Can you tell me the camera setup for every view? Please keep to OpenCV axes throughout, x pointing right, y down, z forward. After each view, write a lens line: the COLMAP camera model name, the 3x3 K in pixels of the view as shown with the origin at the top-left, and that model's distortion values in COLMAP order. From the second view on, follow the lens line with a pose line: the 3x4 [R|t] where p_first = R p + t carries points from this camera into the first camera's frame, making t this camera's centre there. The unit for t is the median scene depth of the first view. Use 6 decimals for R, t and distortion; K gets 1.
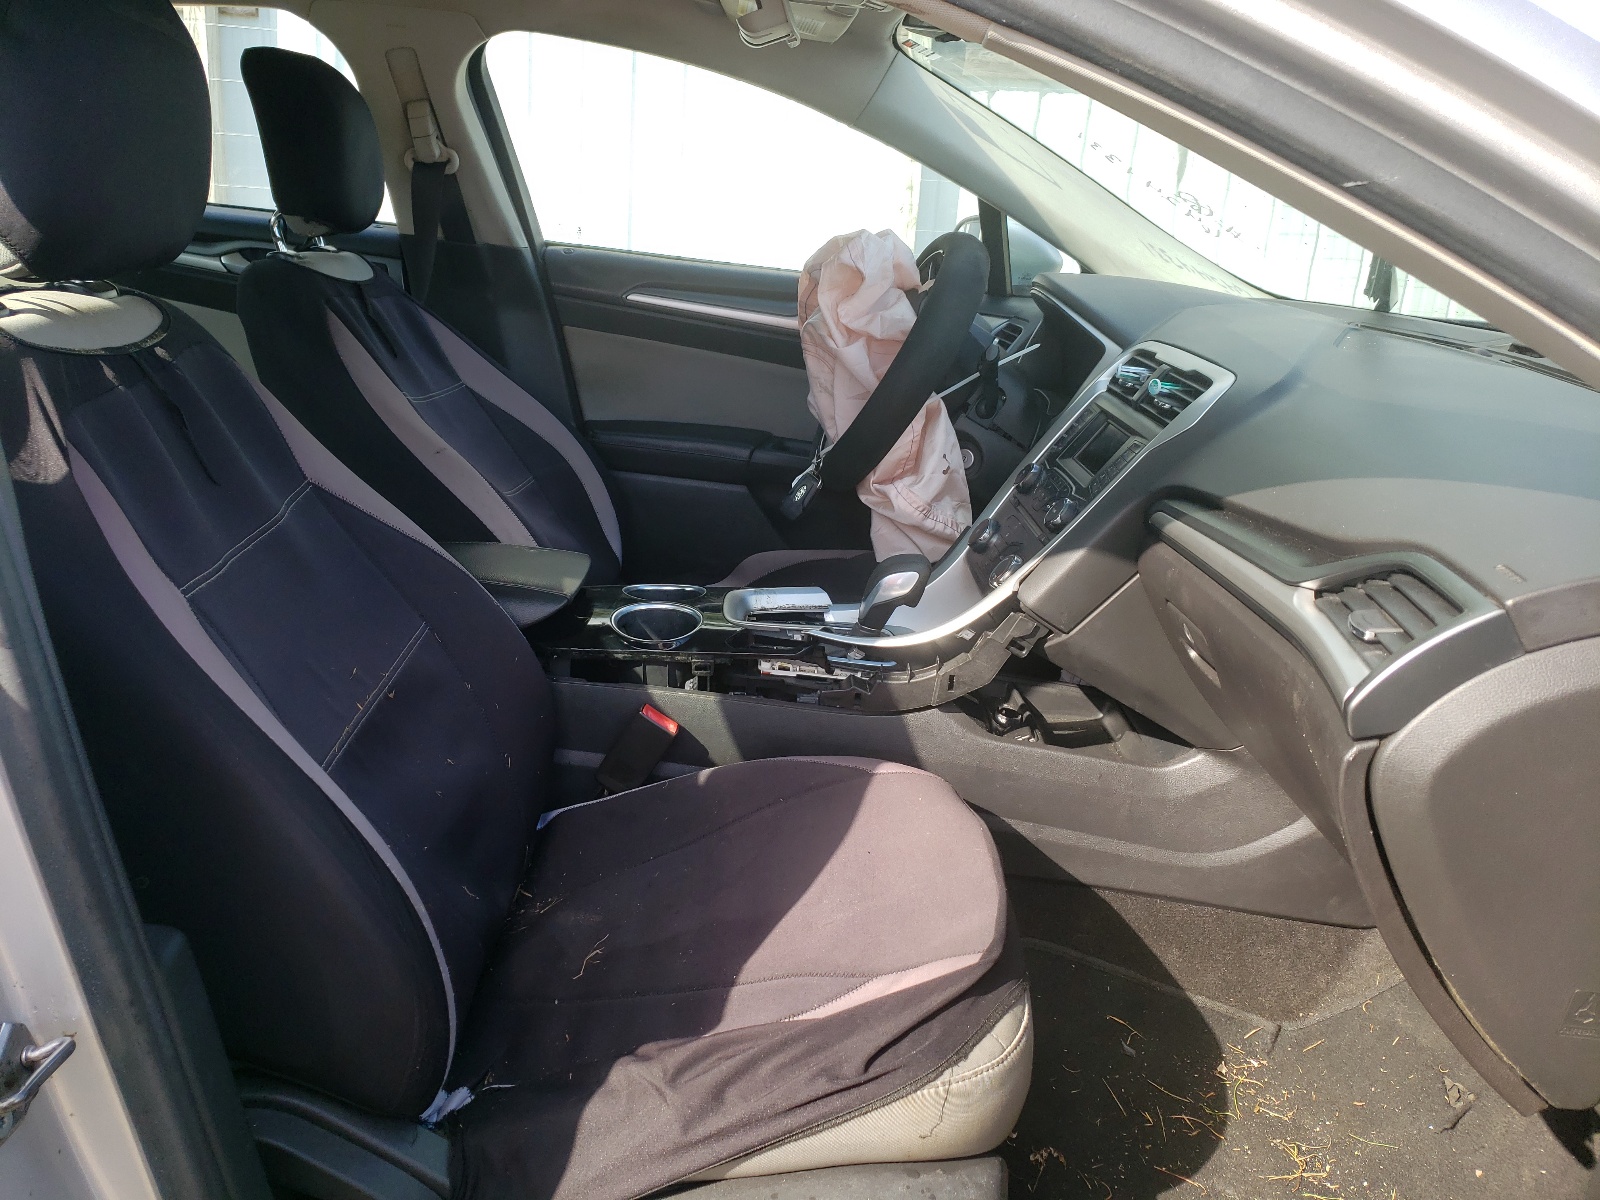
lens RADIAL K [[1303.1, 0, 829.8], [0, 1303.1, 600.5], [0, 0, 1]] dist [-0.009197, -0.005303]
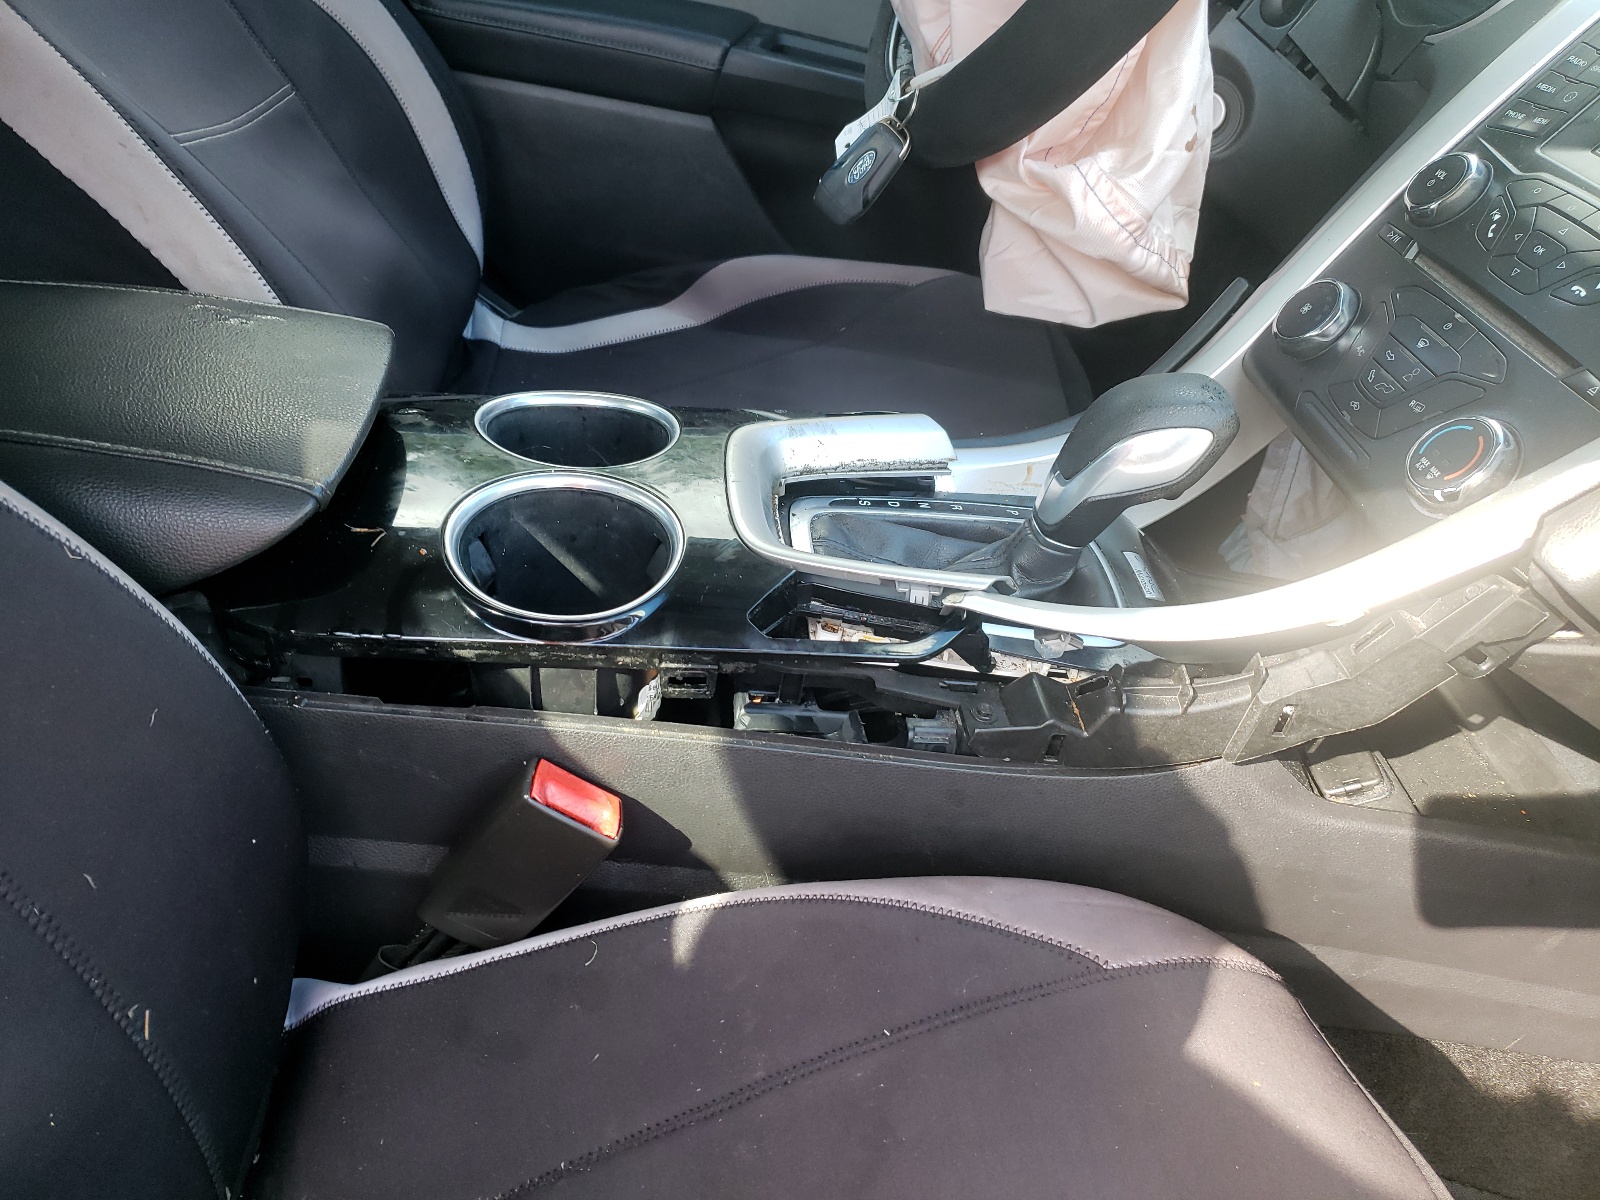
lens RADIAL K [[1303.1, 0, 829.8], [0, 1303.1, 600.5], [0, 0, 1]] dist [-0.009197, -0.005303]
pose [[0.995364, 0.025257, 0.092803, -0.089886], [-0.051786, 0.953831, 0.295847, -0.087773], [-0.081046, -0.299281, 0.950717, 0.619292]]
